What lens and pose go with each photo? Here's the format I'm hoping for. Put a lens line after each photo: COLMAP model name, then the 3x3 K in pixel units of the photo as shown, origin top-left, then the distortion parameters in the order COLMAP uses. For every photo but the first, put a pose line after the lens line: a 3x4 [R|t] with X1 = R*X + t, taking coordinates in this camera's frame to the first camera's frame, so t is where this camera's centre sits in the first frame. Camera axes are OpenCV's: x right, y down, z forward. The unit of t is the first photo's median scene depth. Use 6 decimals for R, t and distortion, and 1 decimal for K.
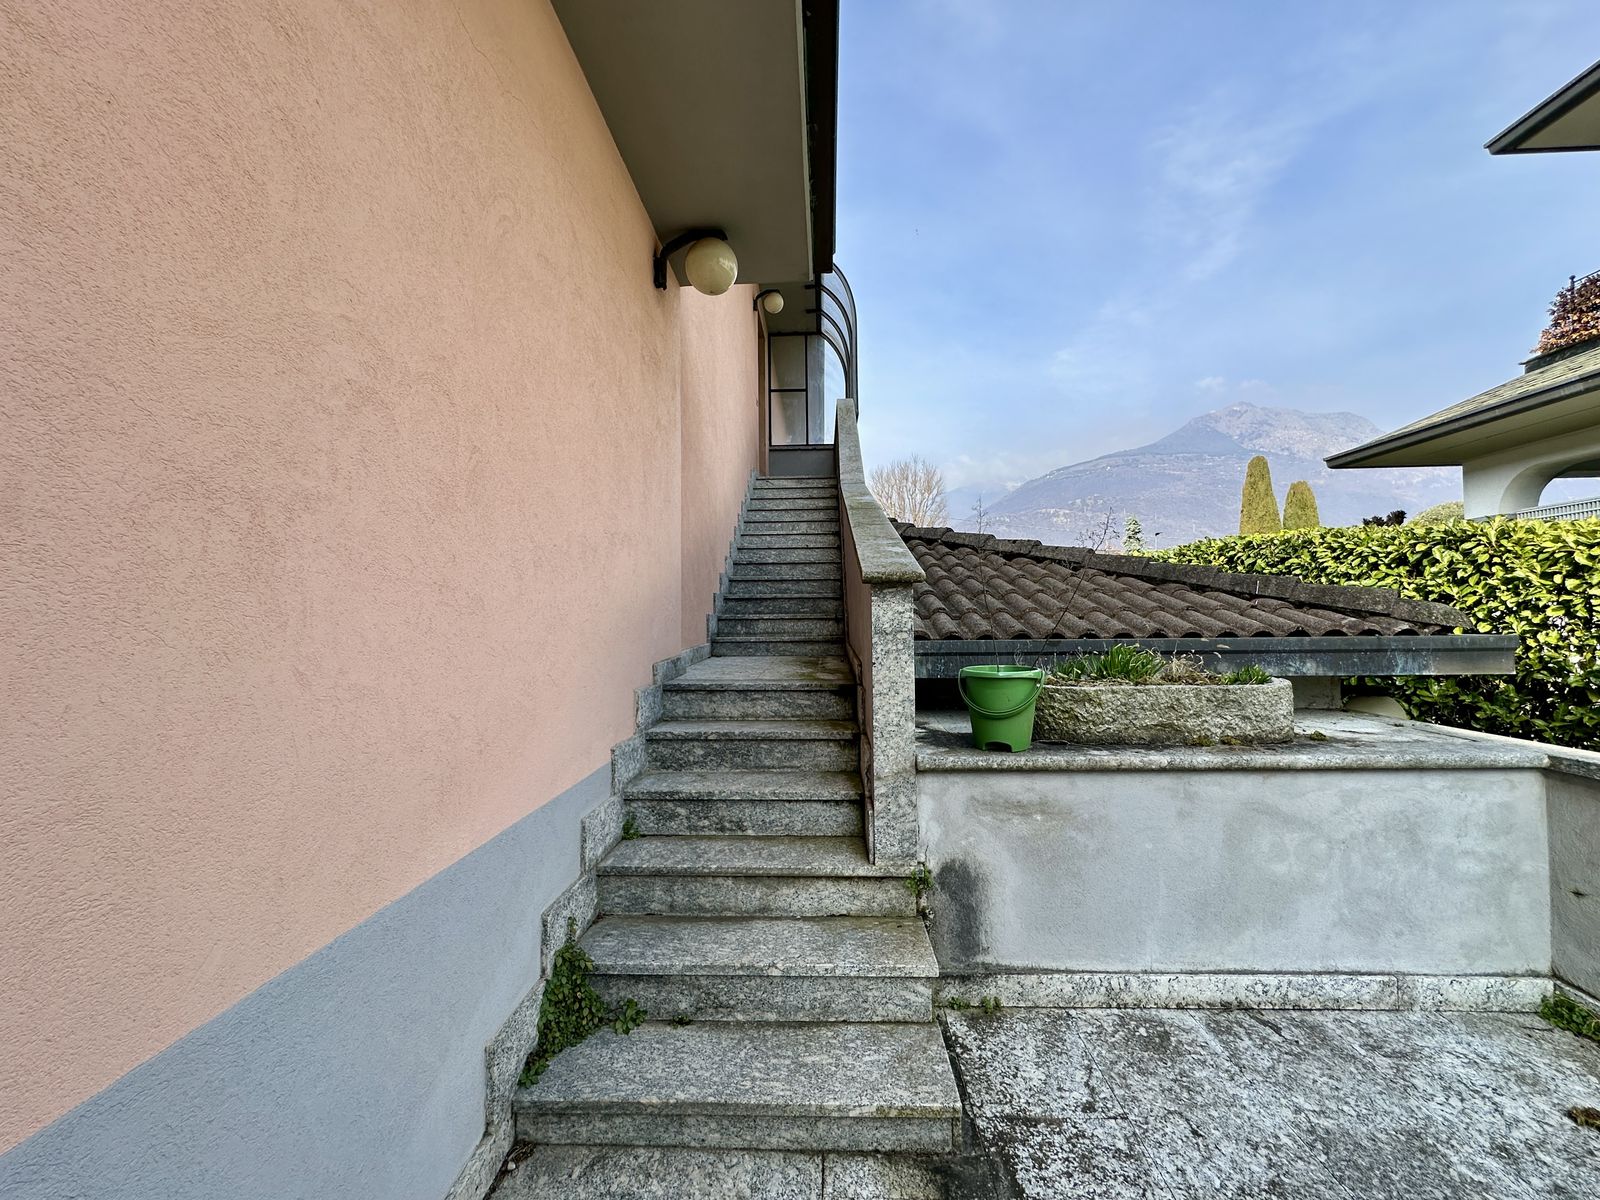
lens RADIAL K [[652.6, 0, 800.0], [0, 652.6, 600.0], [0, 0, 1]] dist [-0.000049, -0.000394]
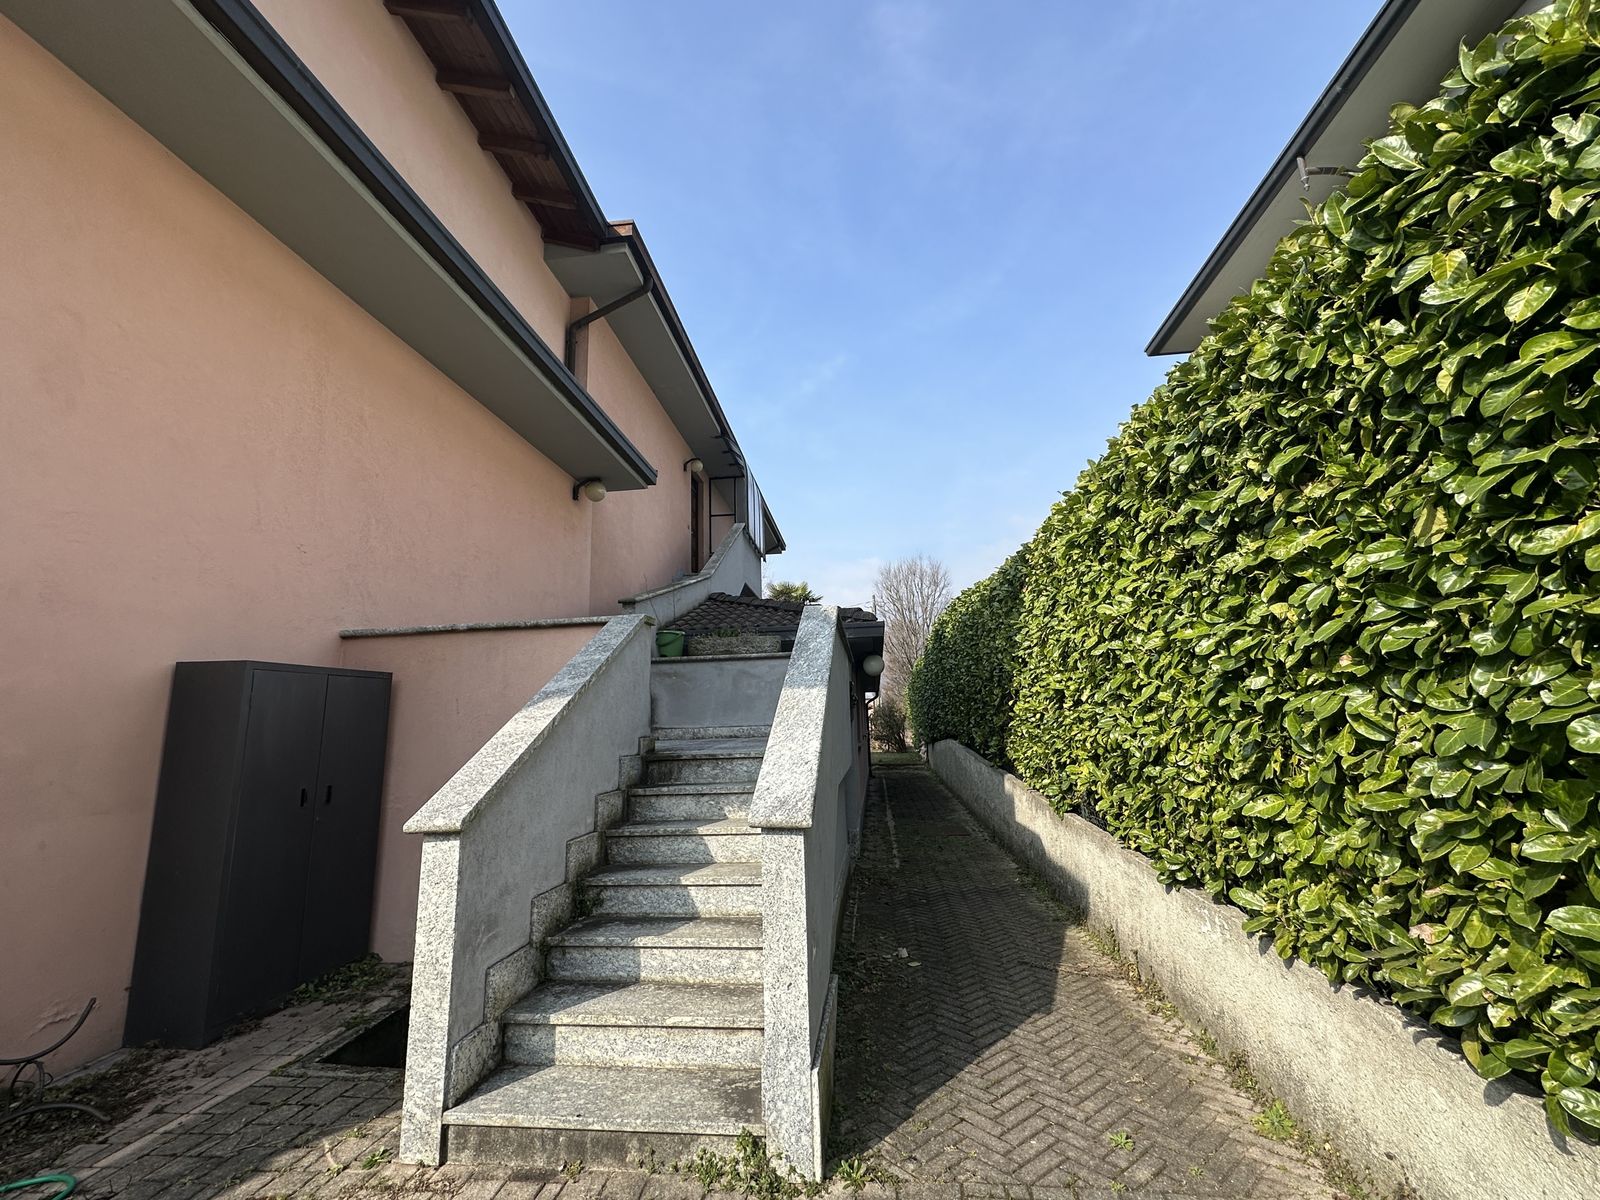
lens RADIAL K [[652.6, 0, 800.0], [0, 652.6, 600.0], [0, 0, 1]] dist [-0.000049, -0.000394]
pose [[0.998316, -0.027868, -0.050887, 1.132118], [0.020019, 0.988679, -0.148705, 0.444438], [0.054455, 0.147436, 0.987571, -2.060998]]
